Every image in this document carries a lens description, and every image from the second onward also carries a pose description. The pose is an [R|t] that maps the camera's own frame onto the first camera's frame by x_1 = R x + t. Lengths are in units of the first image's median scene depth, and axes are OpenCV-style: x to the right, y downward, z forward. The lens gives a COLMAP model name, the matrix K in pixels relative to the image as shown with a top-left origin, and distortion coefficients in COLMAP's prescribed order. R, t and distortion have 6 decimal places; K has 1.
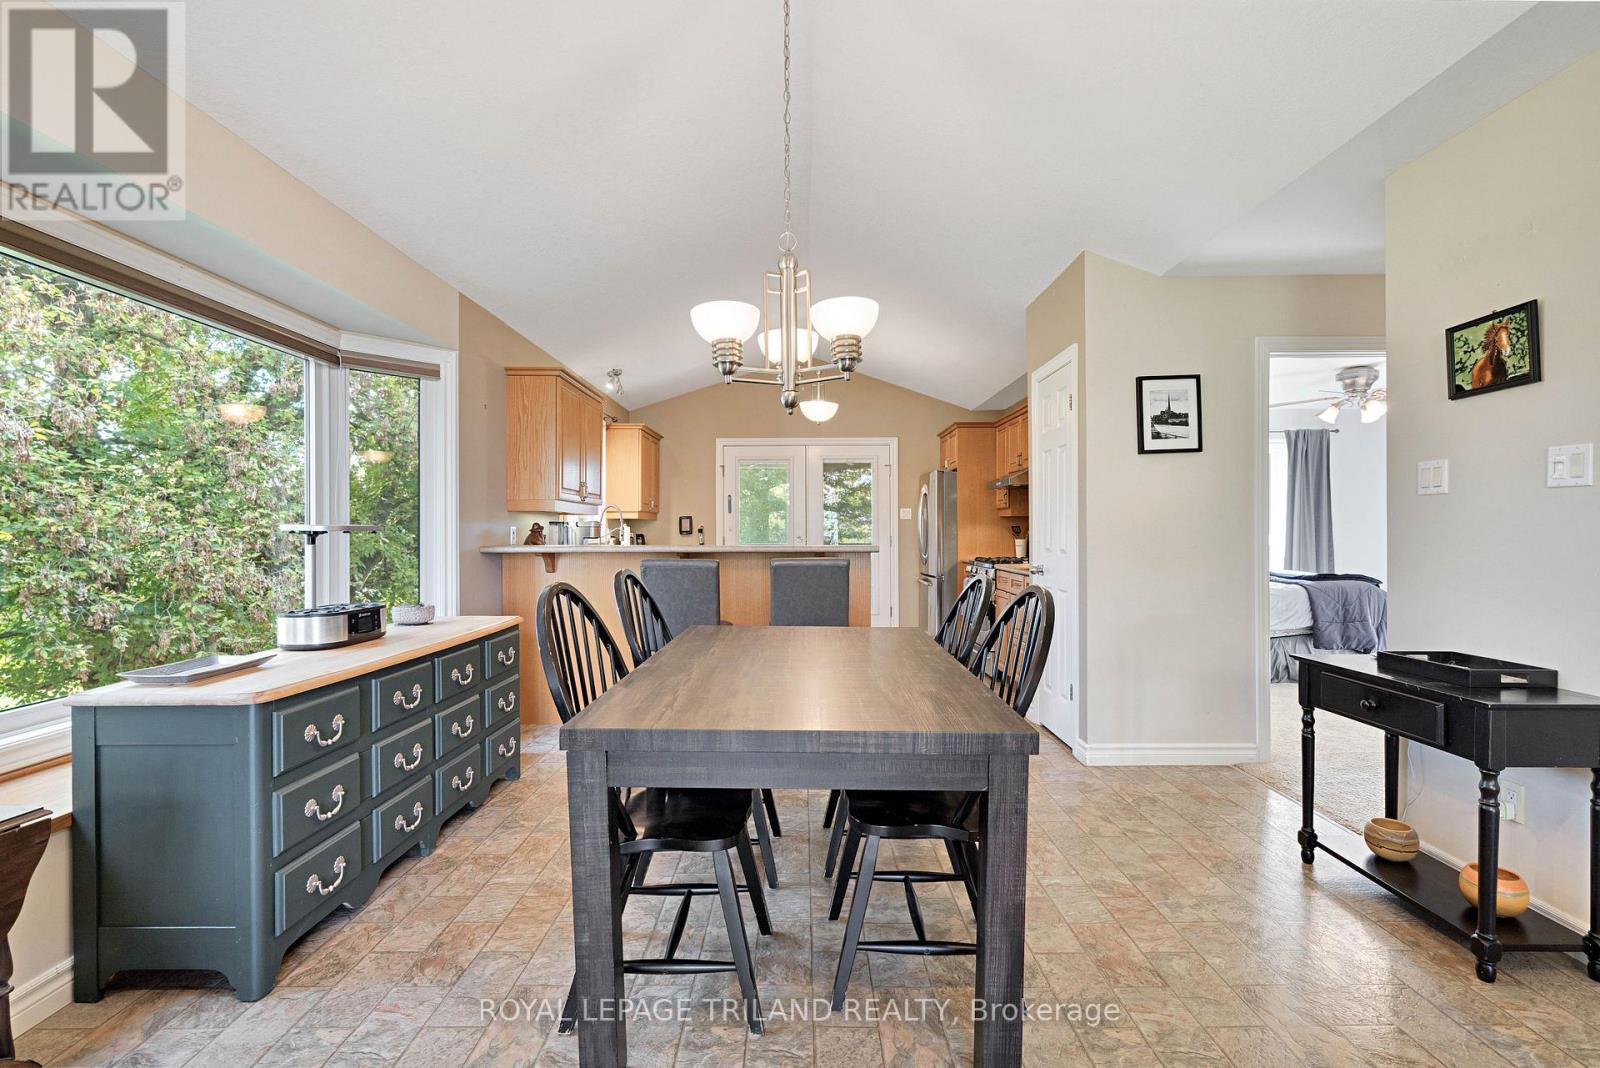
lens RADIAL K [[726.5, 0, 805.5], [0, 726.5, 529.7], [0, 0, 1]] dist [-0.007389, 0.003618]
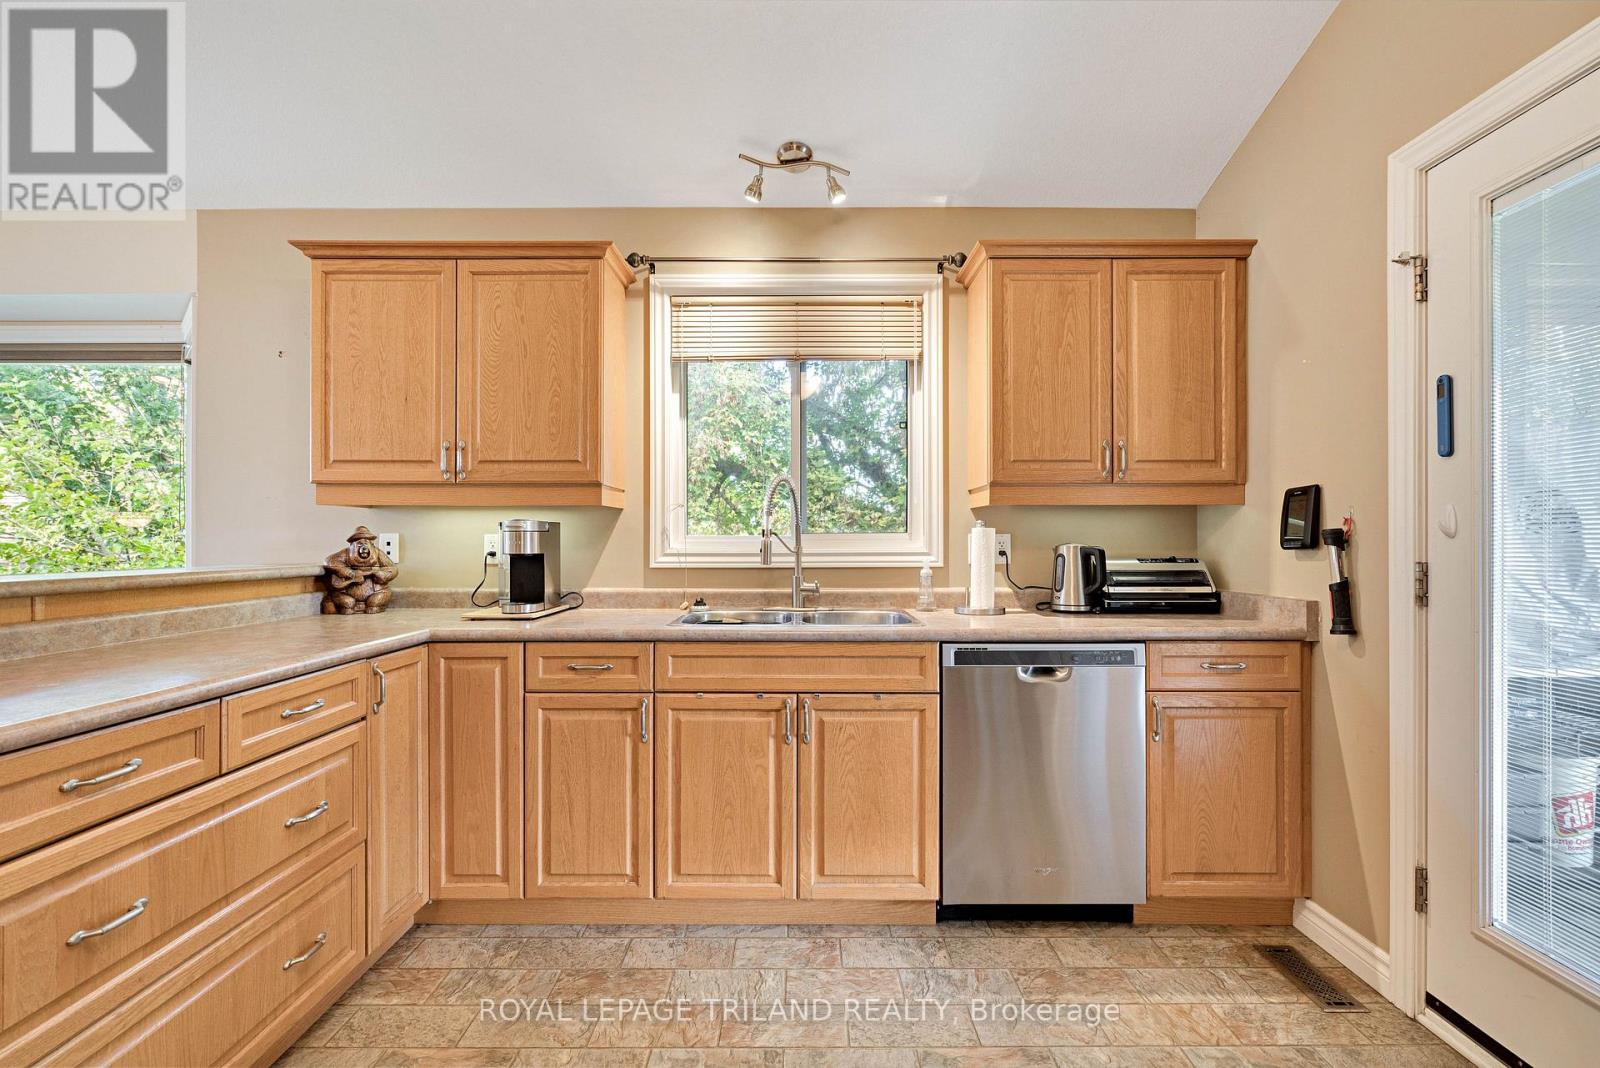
lens RADIAL K [[726.5, 0, 805.6], [0, 726.5, 537.5], [0, 0, 1]] dist [-0.007389, 0.003618]
pose [[-0.002499, -0.003117, -0.999992, 0.216790], [0.004307, 0.999986, -0.003127, 0.002804], [0.999988, -0.004315, -0.002486, 1.457366]]
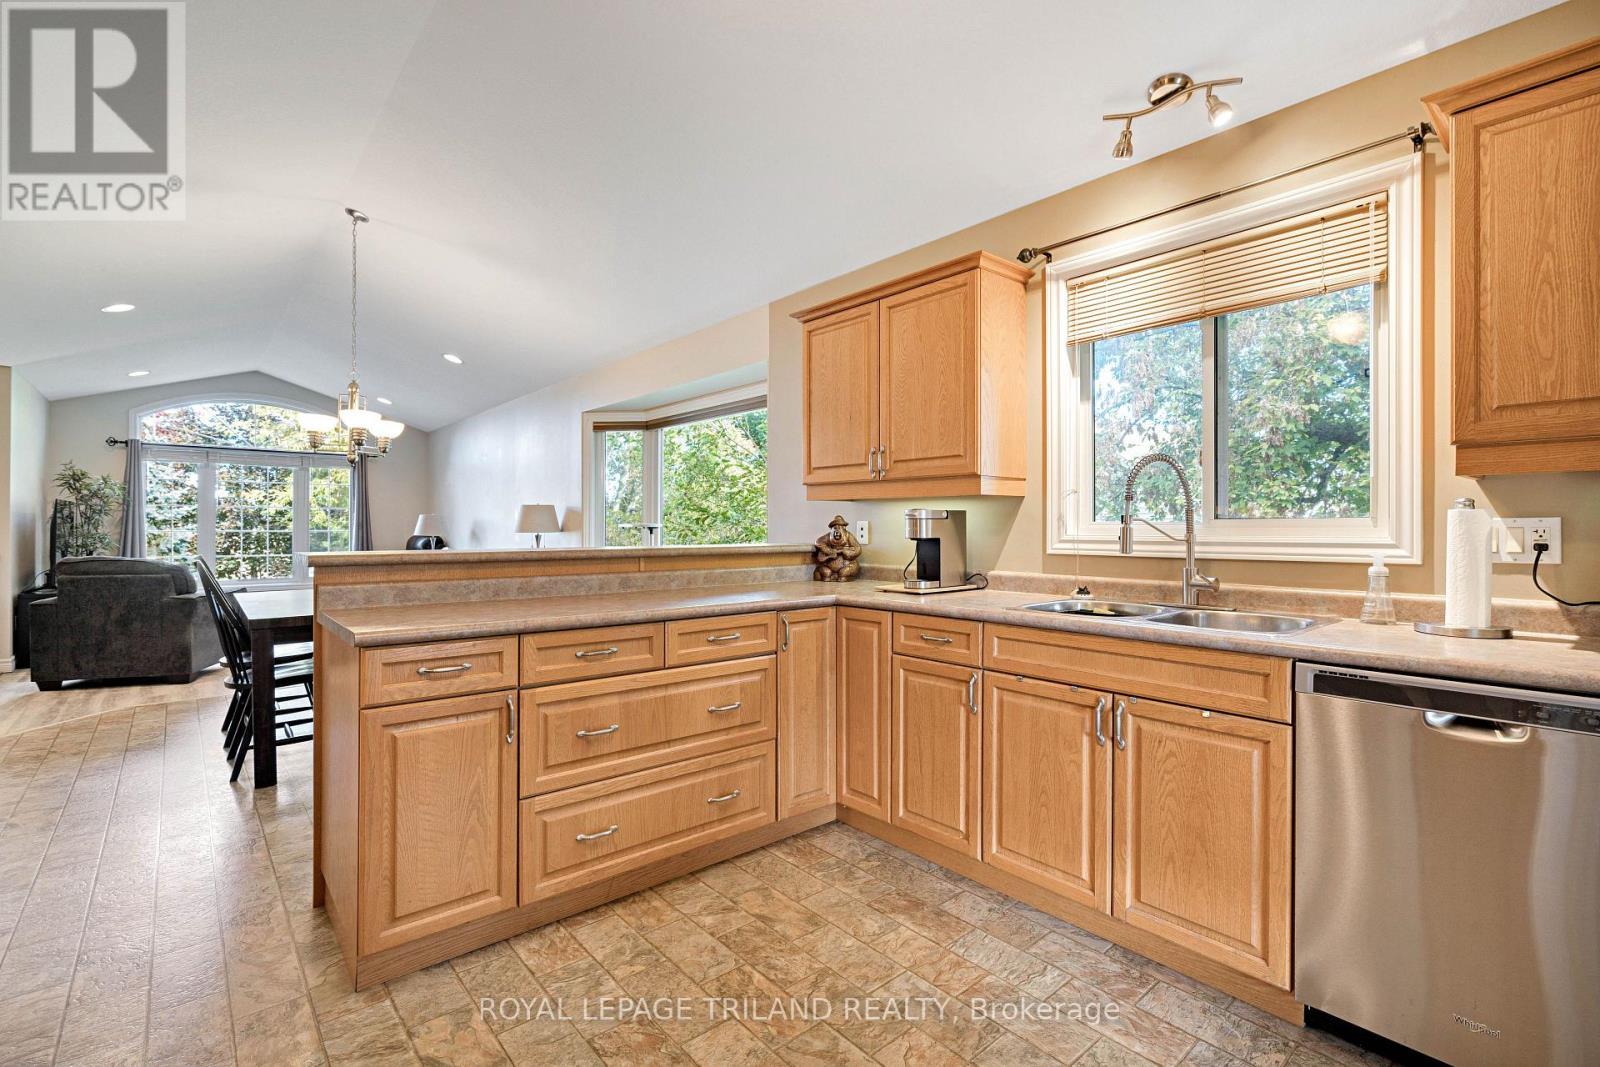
lens RADIAL K [[726.5, 0, 798.2], [0, 726.5, 526.4], [0, 0, 1]] dist [-0.007389, 0.003618]
pose [[-0.762301, 0.000686, -0.647223, 0.165819], [0.002551, 0.999995, -0.001945, 0.003119], [0.647218, -0.003134, -0.762298, 1.673140]]
